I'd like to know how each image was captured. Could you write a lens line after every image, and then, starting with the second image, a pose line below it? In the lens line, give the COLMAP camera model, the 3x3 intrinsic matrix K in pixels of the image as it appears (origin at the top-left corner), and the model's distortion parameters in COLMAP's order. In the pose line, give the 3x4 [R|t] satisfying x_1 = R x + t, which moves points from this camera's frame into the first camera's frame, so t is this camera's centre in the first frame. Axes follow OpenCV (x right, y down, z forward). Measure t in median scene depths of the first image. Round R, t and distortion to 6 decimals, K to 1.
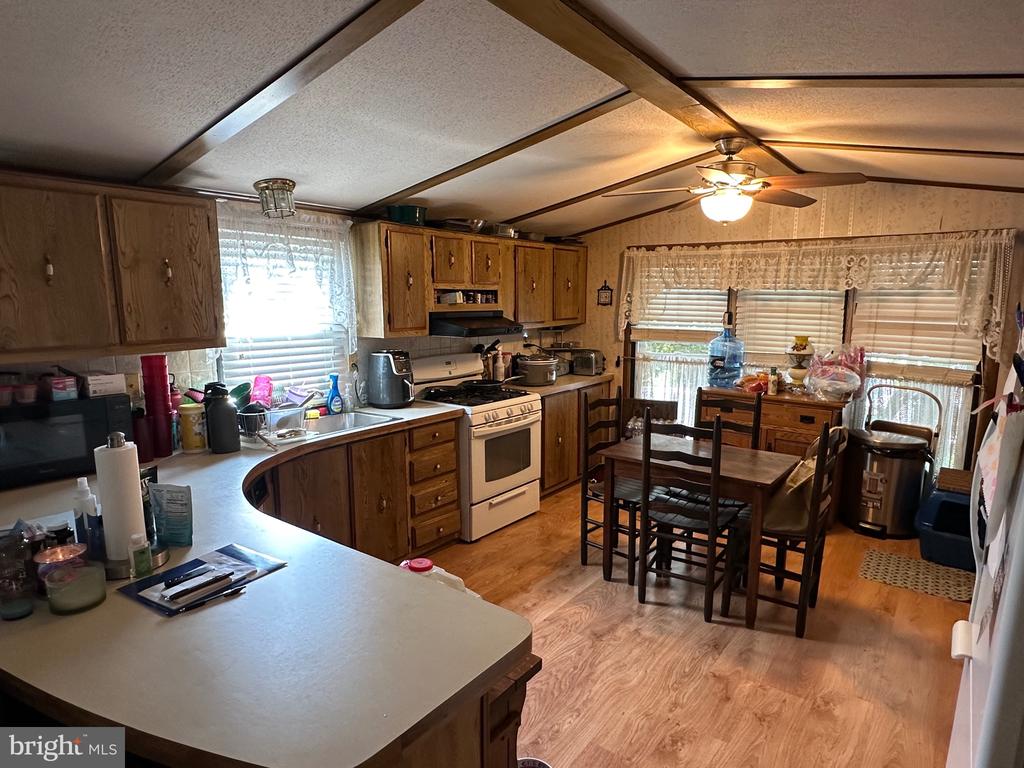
lens RADIAL K [[601.9, 0, 509.0], [0, 601.9, 390.6], [0, 0, 1]] dist [0.001243, -0.000891]
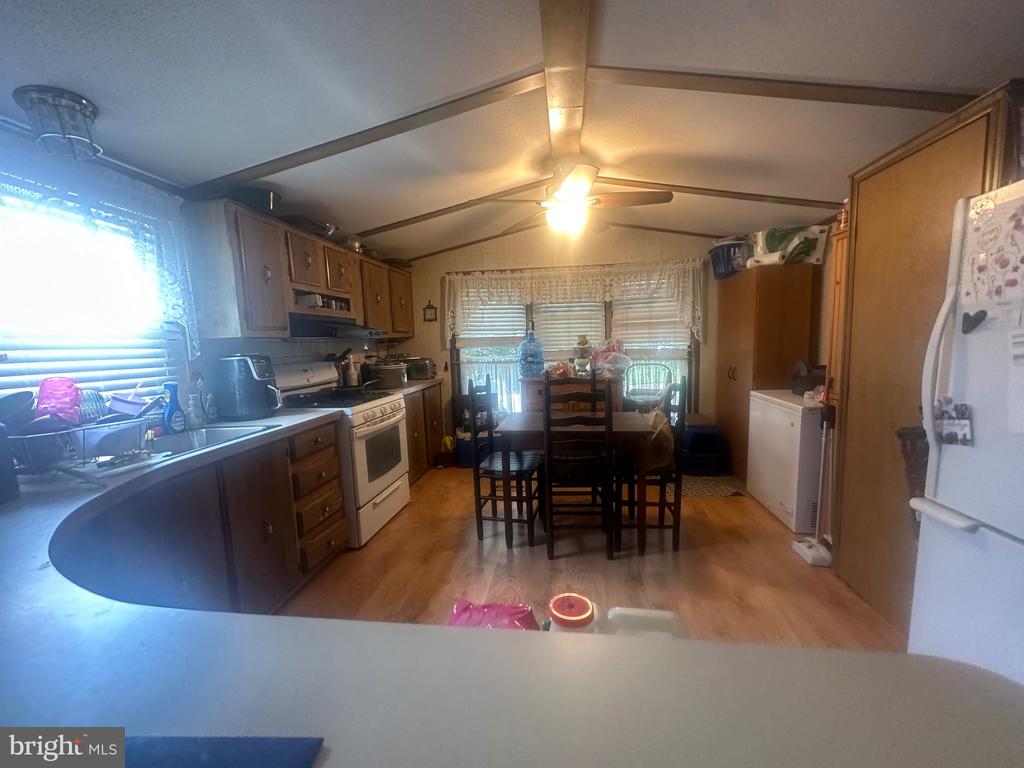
lens RADIAL K [[411.3, 0, 512.0], [0, 411.3, 384.0], [0, 0, 1]] dist [-0.000606, 0.000496]
pose [[0.871120, -0.083399, 0.483936, -0.146217], [0.112357, 0.993181, -0.031091, 0.037902], [-0.478043, 0.081458, 0.874551, 0.279626]]
